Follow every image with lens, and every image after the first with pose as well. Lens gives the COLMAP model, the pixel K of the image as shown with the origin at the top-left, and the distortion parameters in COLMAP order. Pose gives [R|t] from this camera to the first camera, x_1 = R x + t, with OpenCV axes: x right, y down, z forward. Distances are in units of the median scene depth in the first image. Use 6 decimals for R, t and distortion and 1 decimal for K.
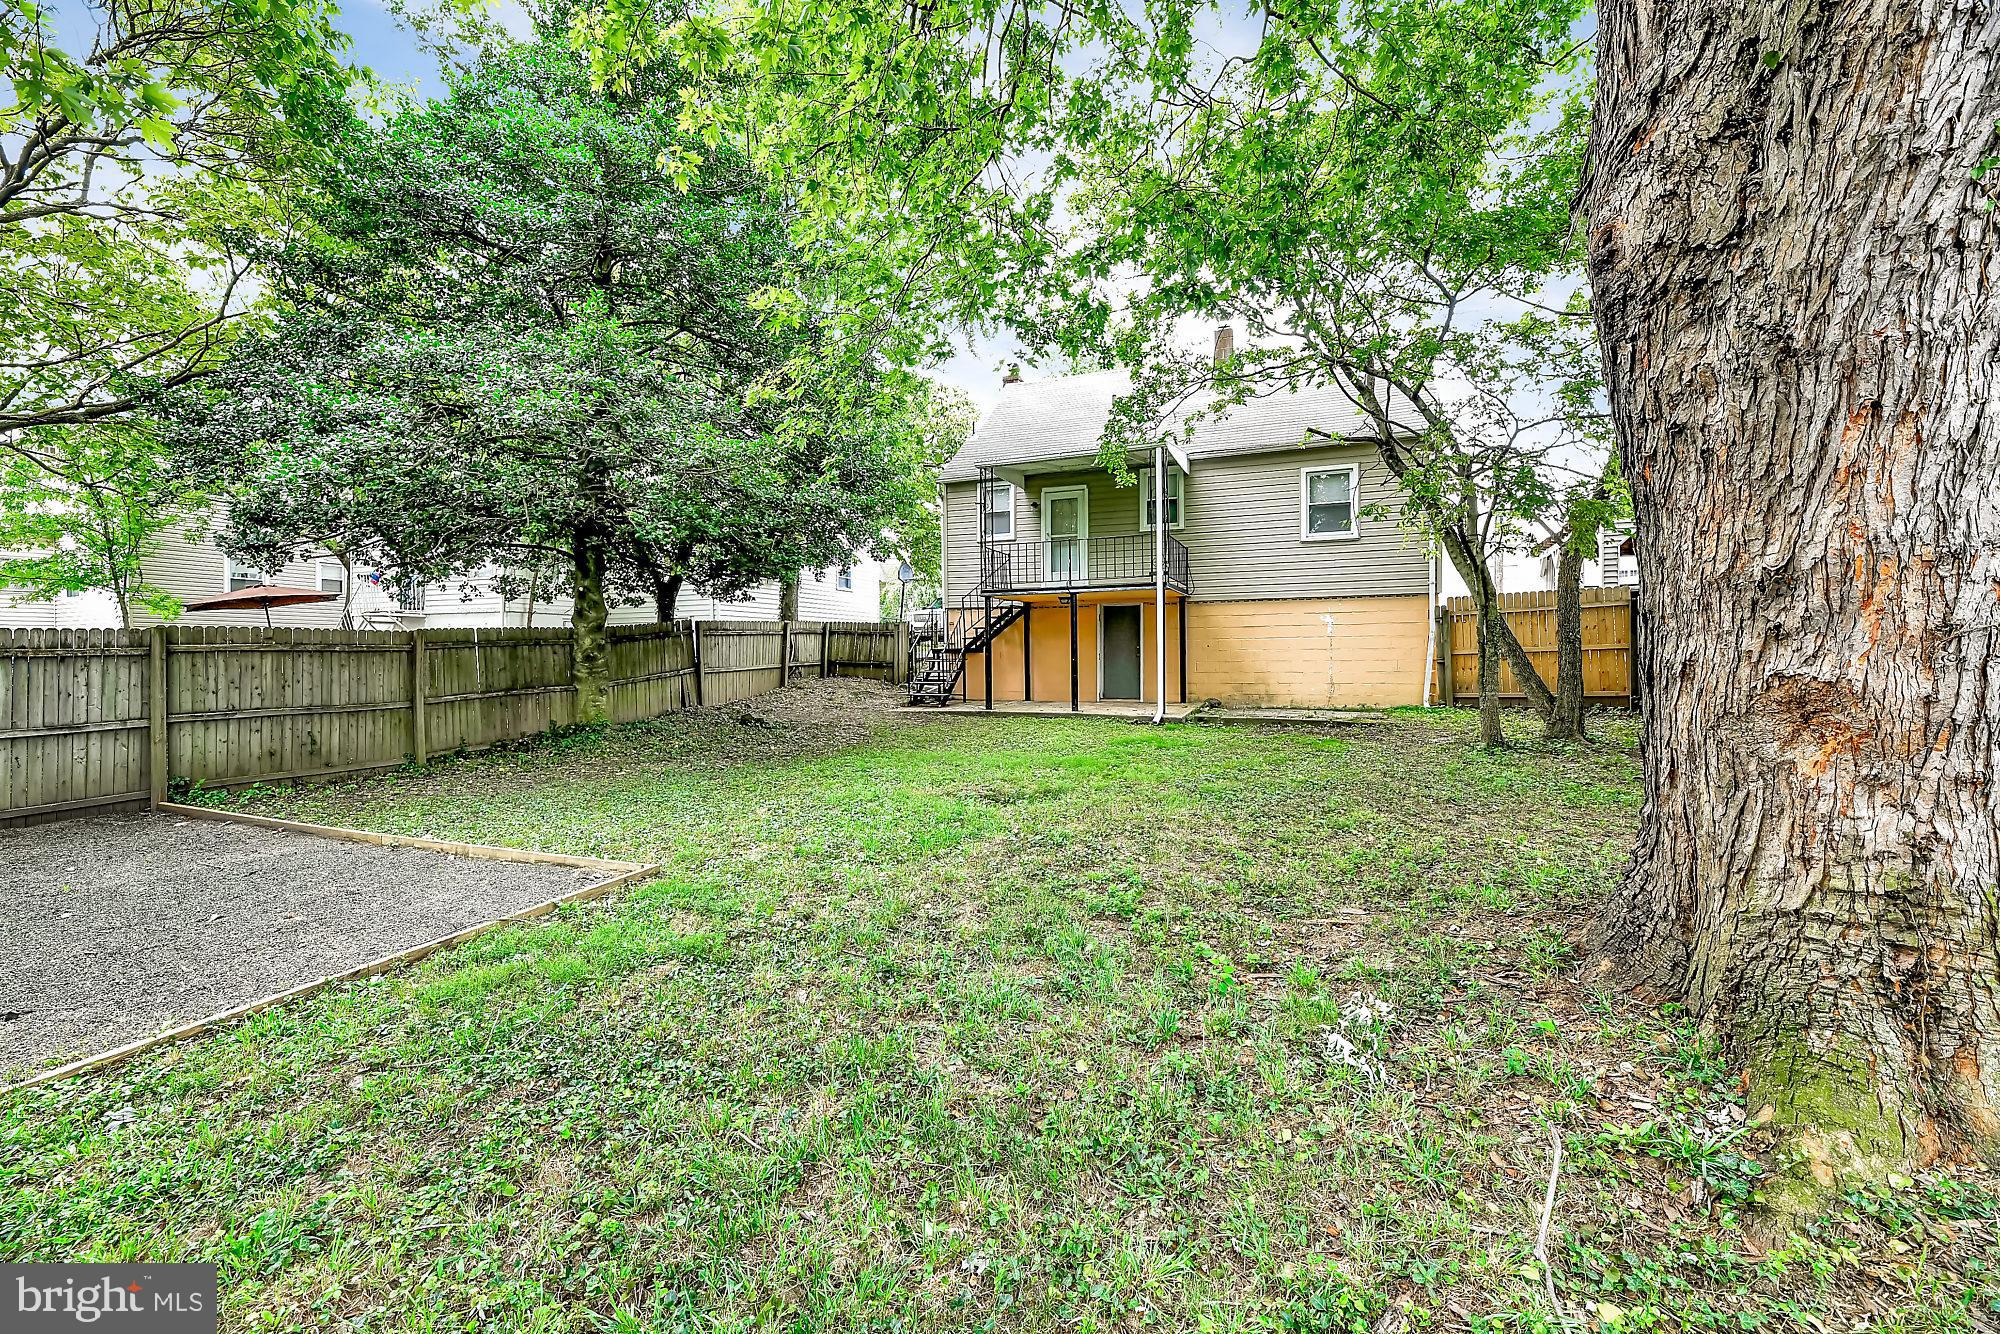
lens RADIAL K [[805.5, 0, 996.3], [0, 805.5, 657.1], [0, 0, 1]] dist [-0.000017, -0.000020]
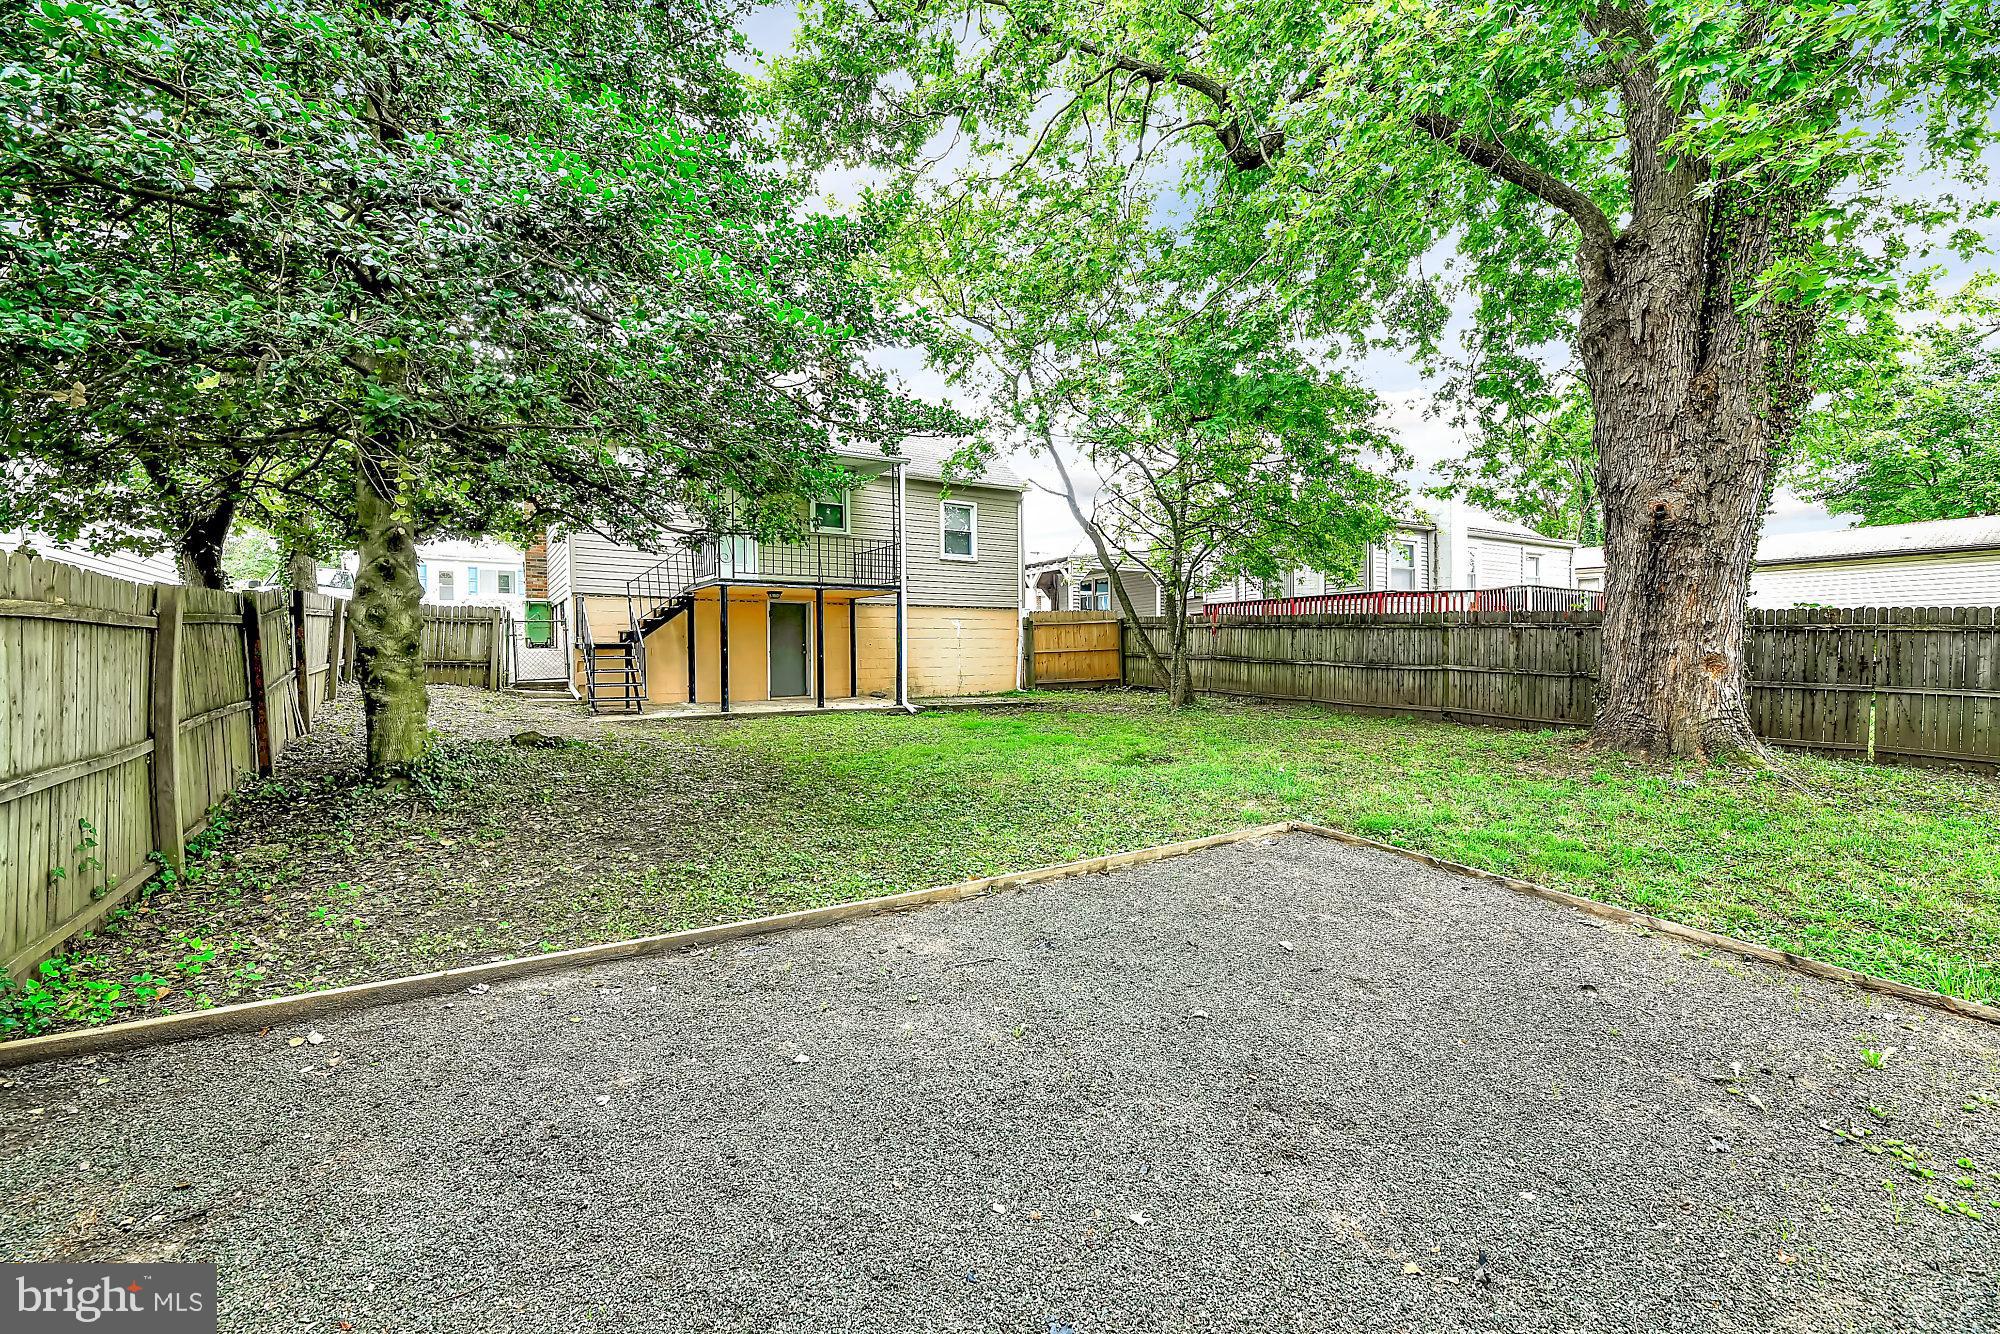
lens RADIAL K [[805.5, 0, 996.3], [0, 805.5, 657.1], [0, 0, 1]] dist [-0.000017, -0.000020]
pose [[0.568132, 0.000428, 0.822937, -0.538683], [0.002724, 0.999993, -0.002401, 0.006435], [-0.822933, 0.003606, 0.568127, 0.228811]]
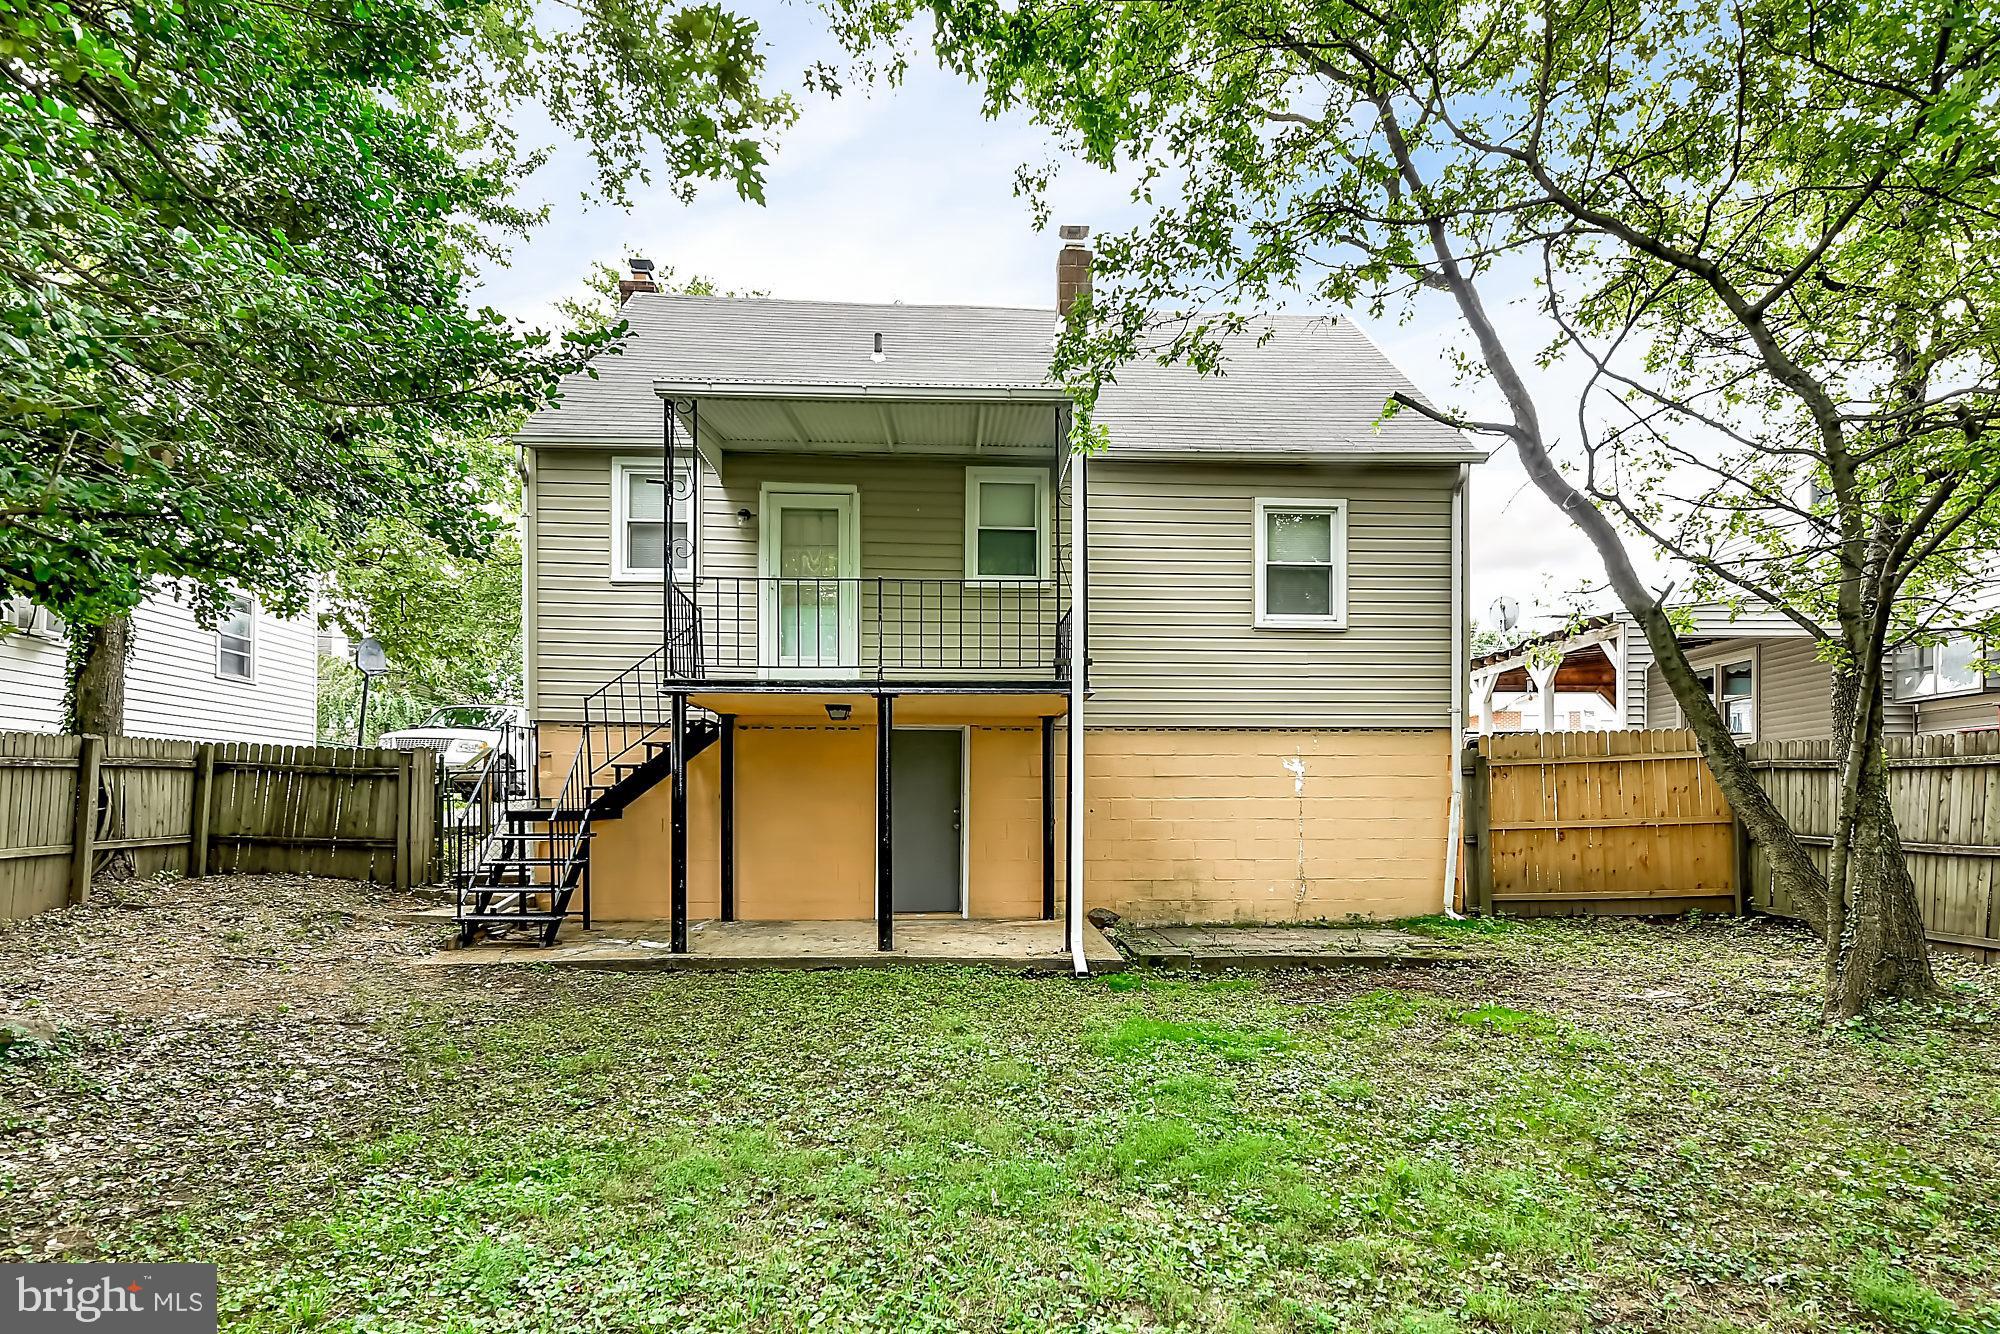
lens RADIAL K [[1107.2, 0, 1034.0], [0, 1107.2, 809.5], [0, 0, 1]] dist [-0.004954, -0.000925]
pose [[0.895769, 0.011771, 0.444365, -0.097109], [-0.006460, 0.999889, -0.013463, -0.004568], [-0.444474, 0.009189, 0.895745, 0.354569]]
